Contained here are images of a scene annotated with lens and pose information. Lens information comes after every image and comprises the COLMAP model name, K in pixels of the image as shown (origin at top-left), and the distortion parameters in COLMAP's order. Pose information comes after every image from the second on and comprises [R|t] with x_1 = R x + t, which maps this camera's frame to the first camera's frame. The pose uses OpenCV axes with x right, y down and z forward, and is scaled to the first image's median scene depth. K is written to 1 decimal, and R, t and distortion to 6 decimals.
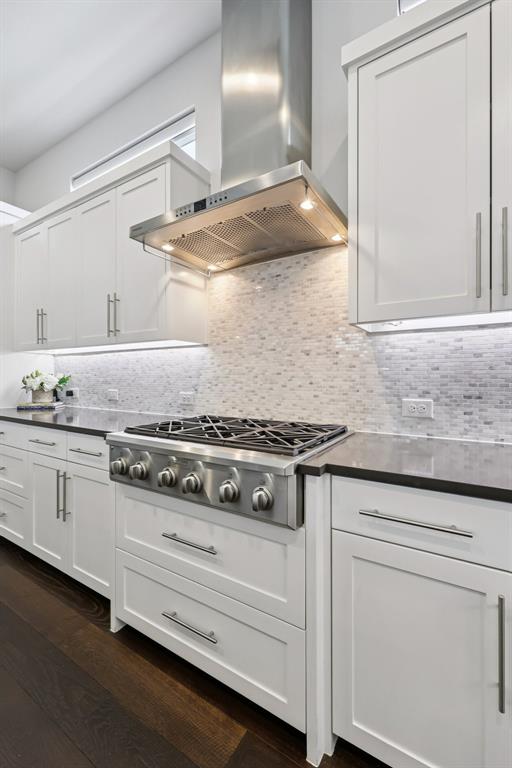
lens RADIAL K [[333.2, 0, 254.9], [0, 333.2, 378.7], [0, 0, 1]] dist [0.007687, -0.001273]
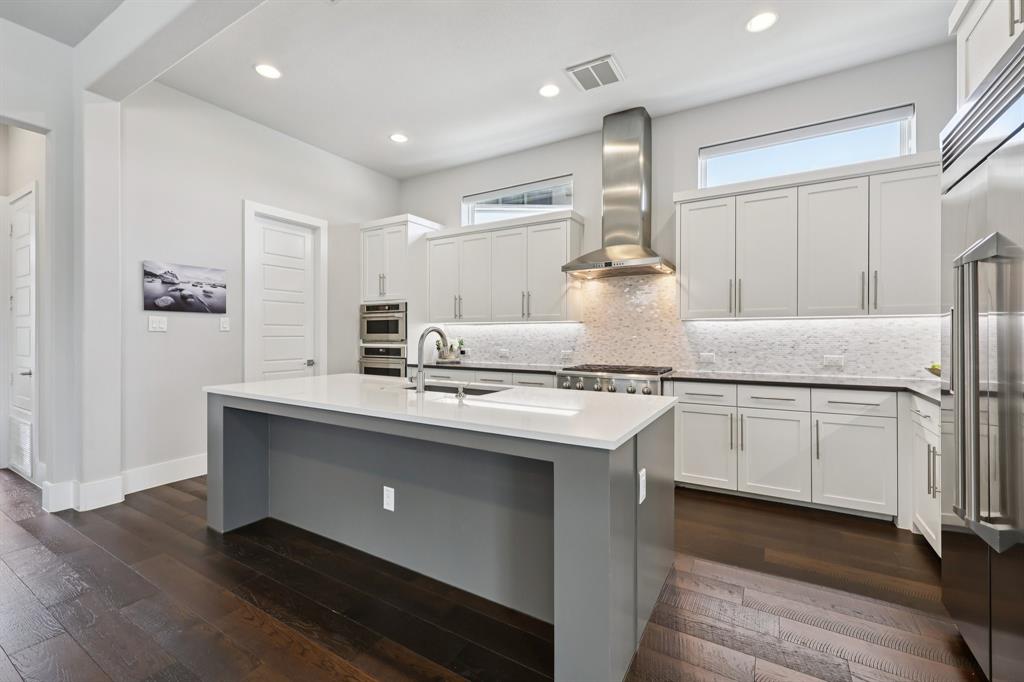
lens RADIAL K [[444.2, 0, 511.3], [0, 444.2, 340.8], [0, 0, 1]] dist [0.007687, -0.001273]
pose [[0.999750, -0.001025, 0.022325, -0.627197], [0.000777, 0.999938, 0.011137, -0.038743], [-0.022335, -0.011117, 0.999689, -1.373380]]
